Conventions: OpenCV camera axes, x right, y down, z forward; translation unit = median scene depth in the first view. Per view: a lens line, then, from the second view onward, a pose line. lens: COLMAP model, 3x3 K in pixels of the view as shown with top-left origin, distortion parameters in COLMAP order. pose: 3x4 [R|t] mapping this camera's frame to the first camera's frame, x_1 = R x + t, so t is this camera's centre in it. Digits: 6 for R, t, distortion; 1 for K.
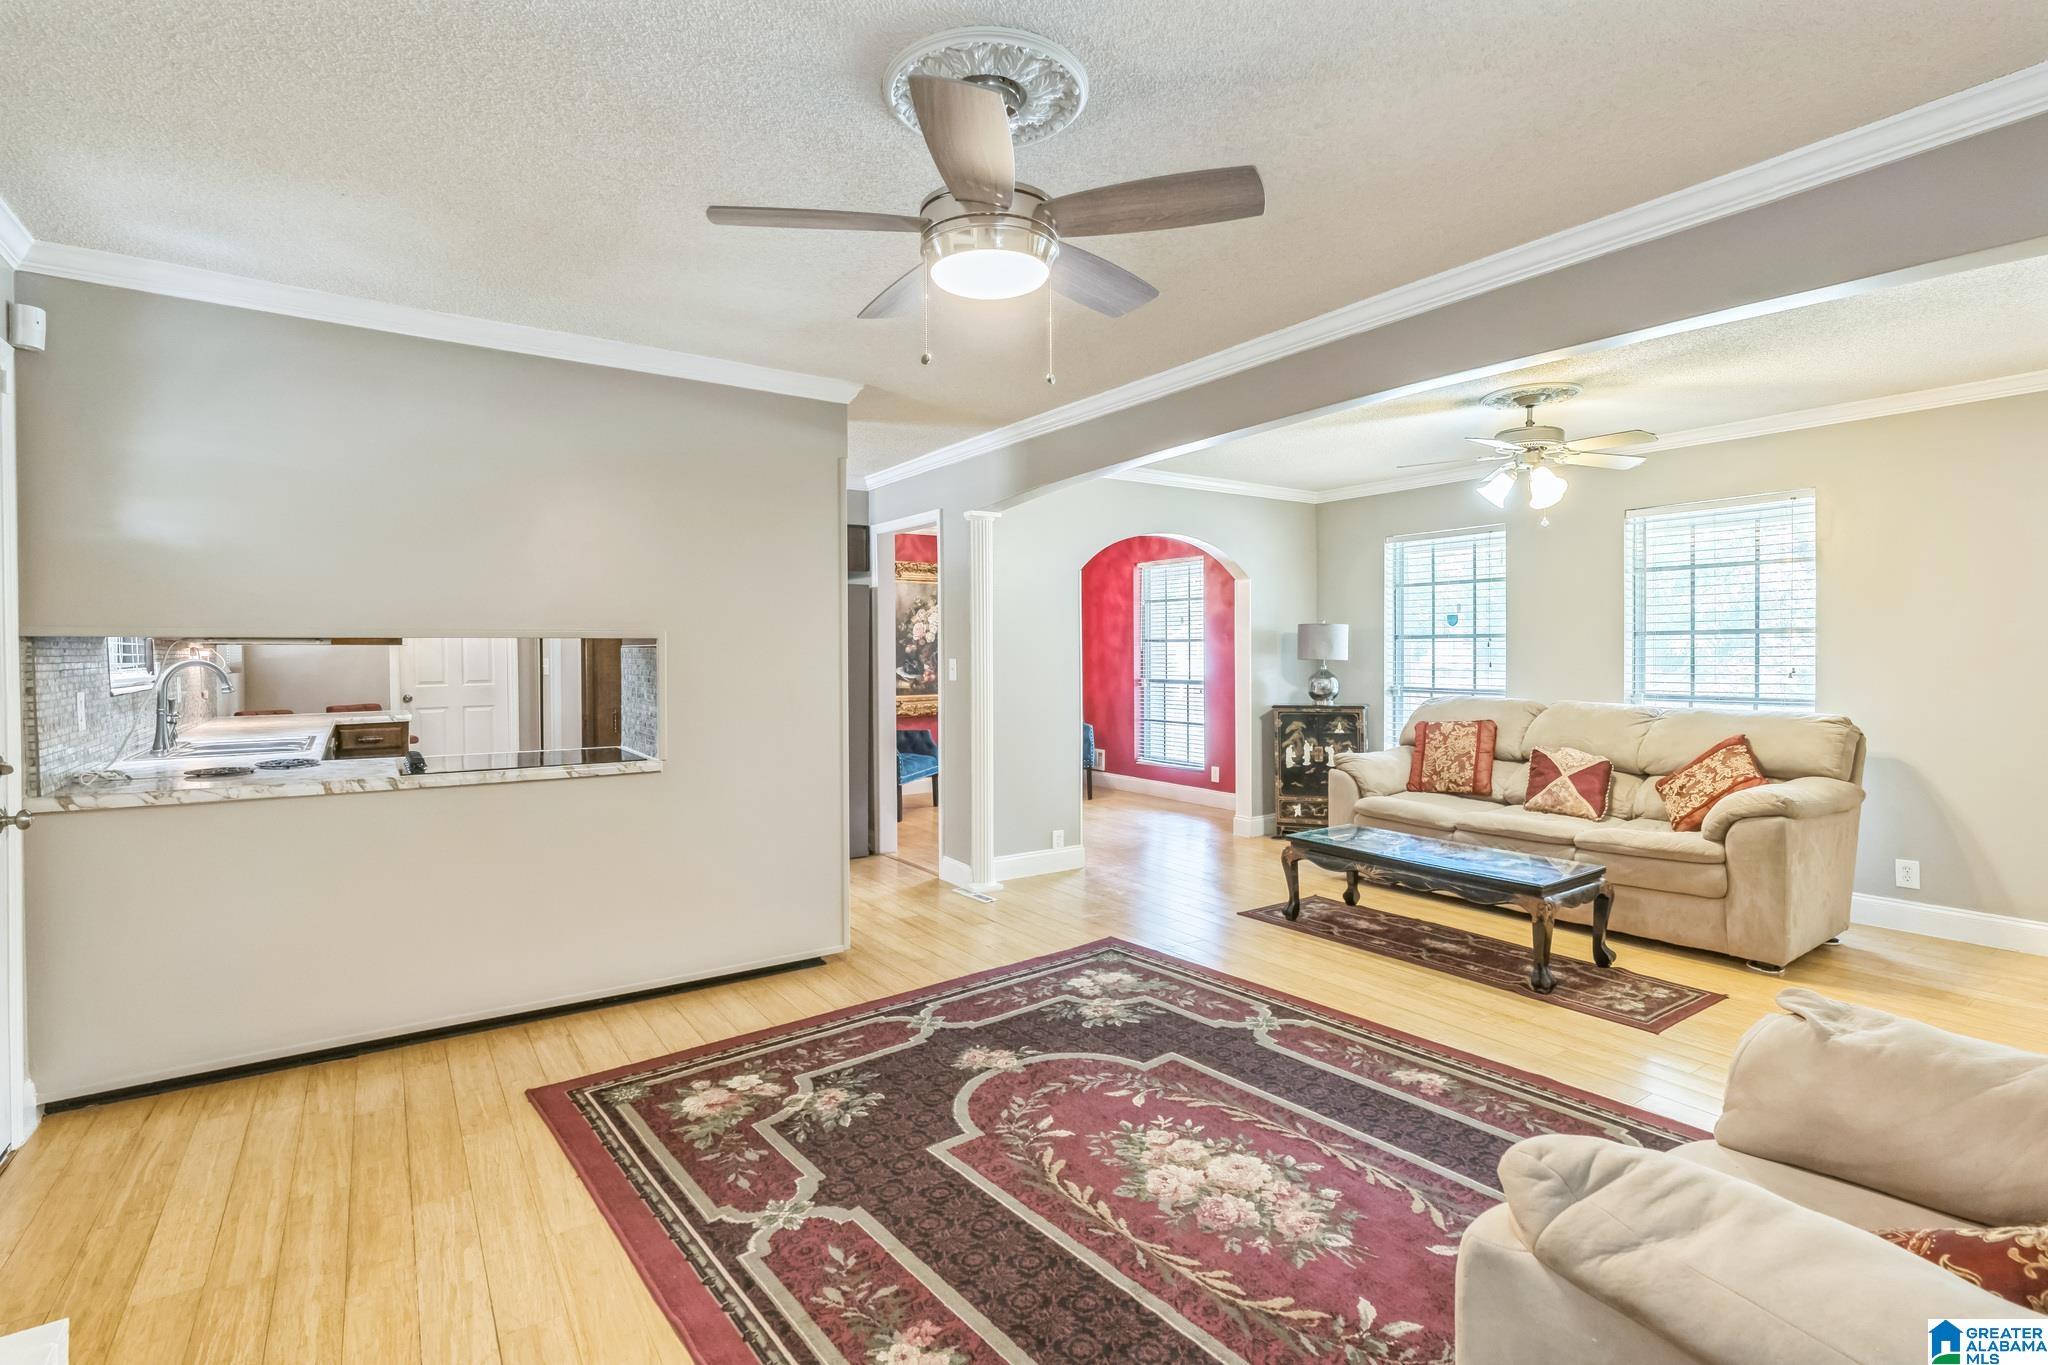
lens RADIAL K [[952.3, 0, 1022.3], [0, 952.3, 668.3], [0, 0, 1]] dist [-0.002238, -0.000309]
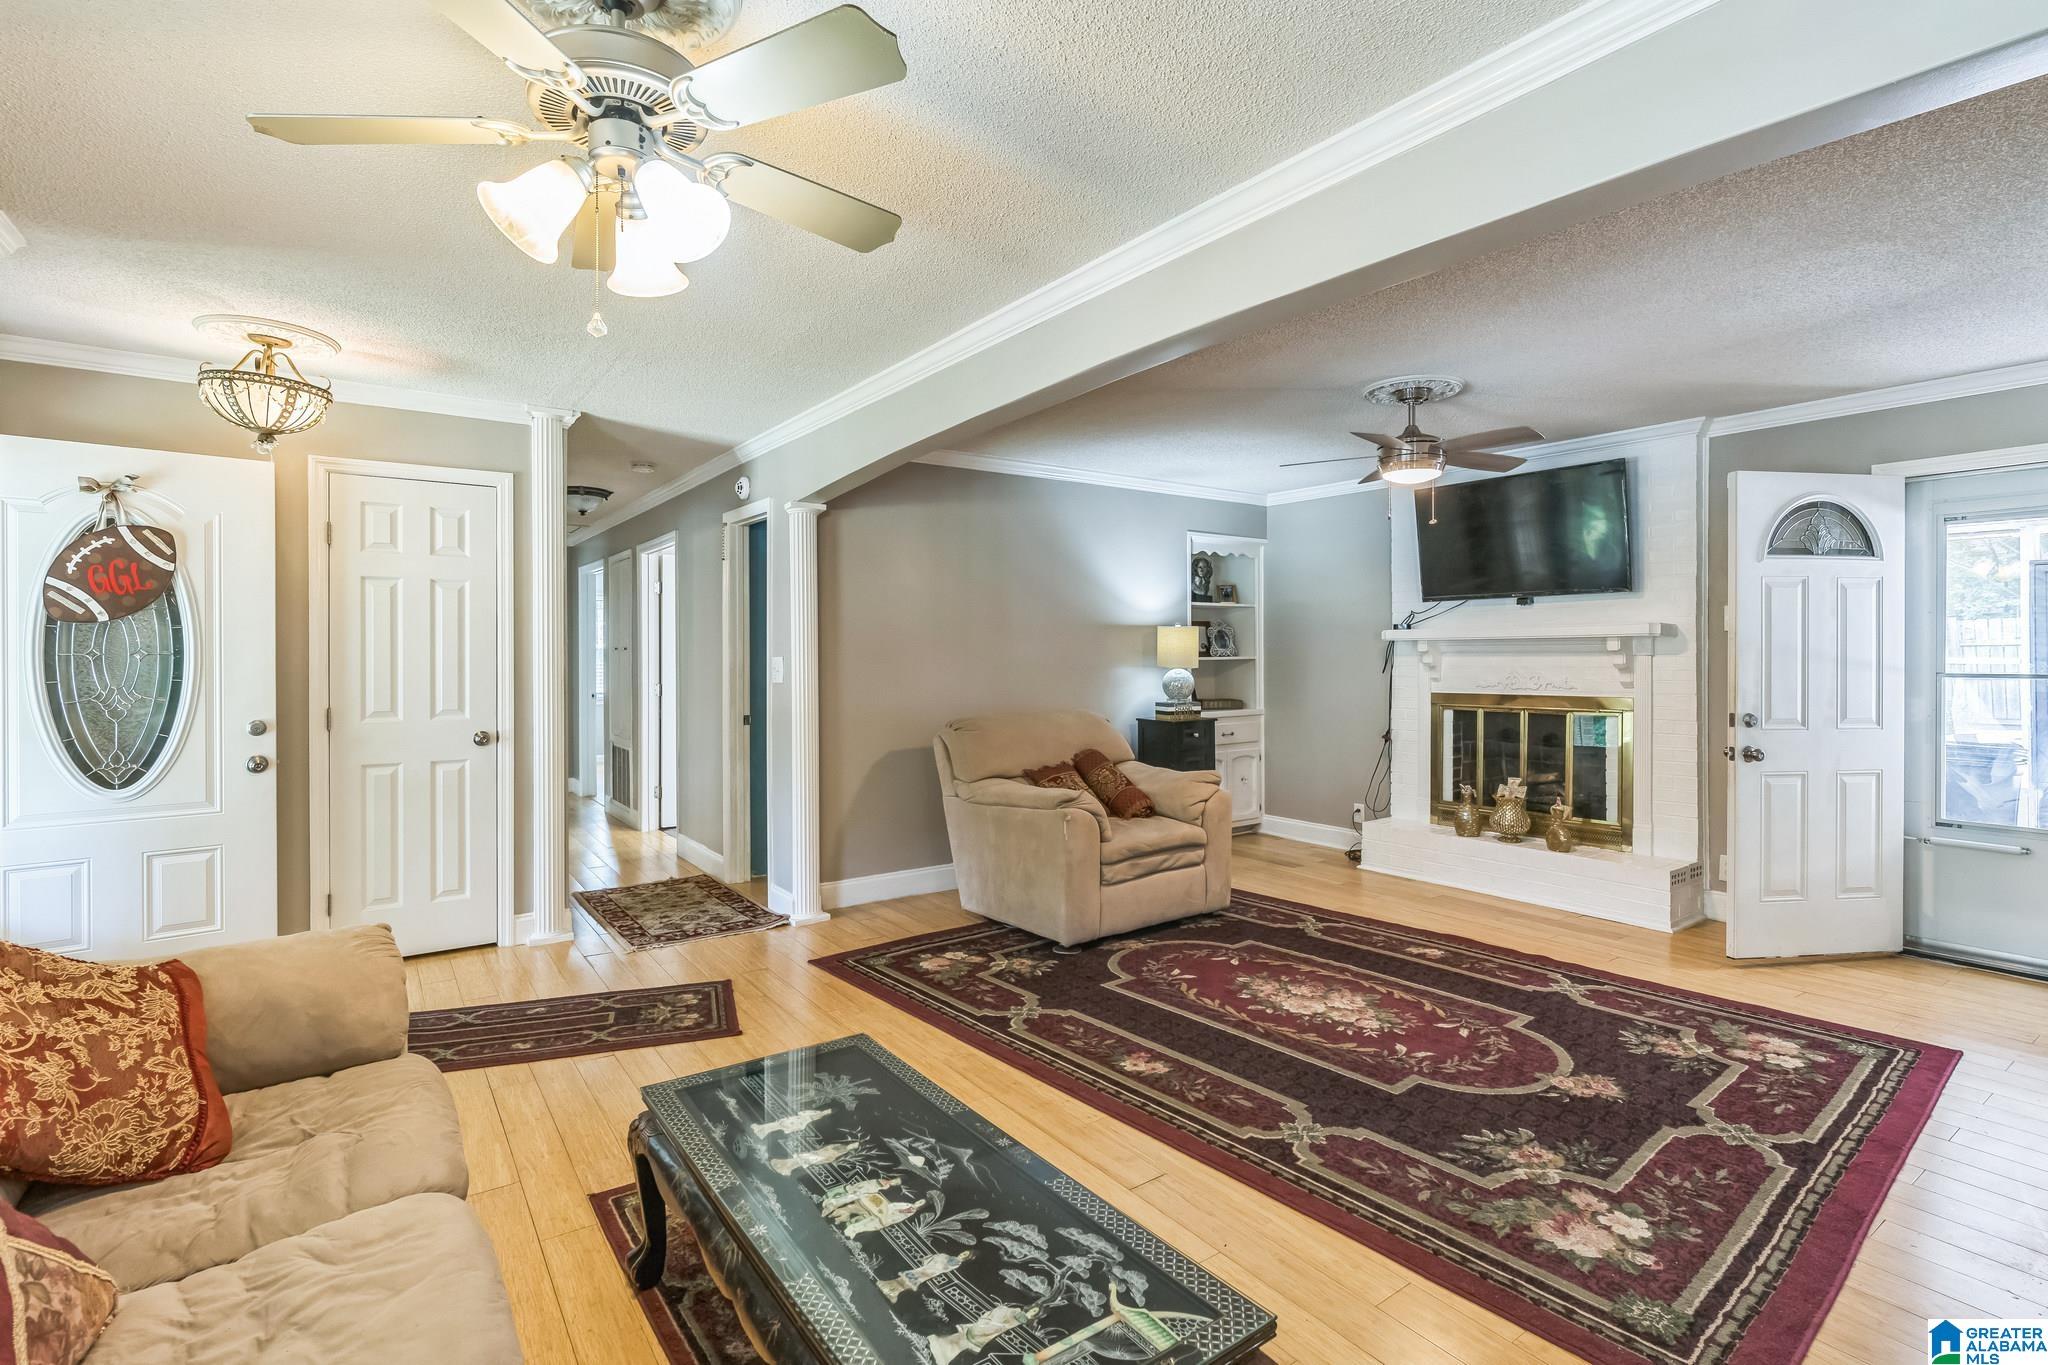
lens RADIAL K [[952.3, 0, 1032.2], [0, 952.3, 665.6], [0, 0, 1]] dist [-0.002238, -0.000309]
pose [[-0.999684, 0.006626, -0.024258, 0.551377], [0.005989, 0.999637, 0.026275, -0.033671], [0.024423, 0.026121, -0.999360, 1.983733]]
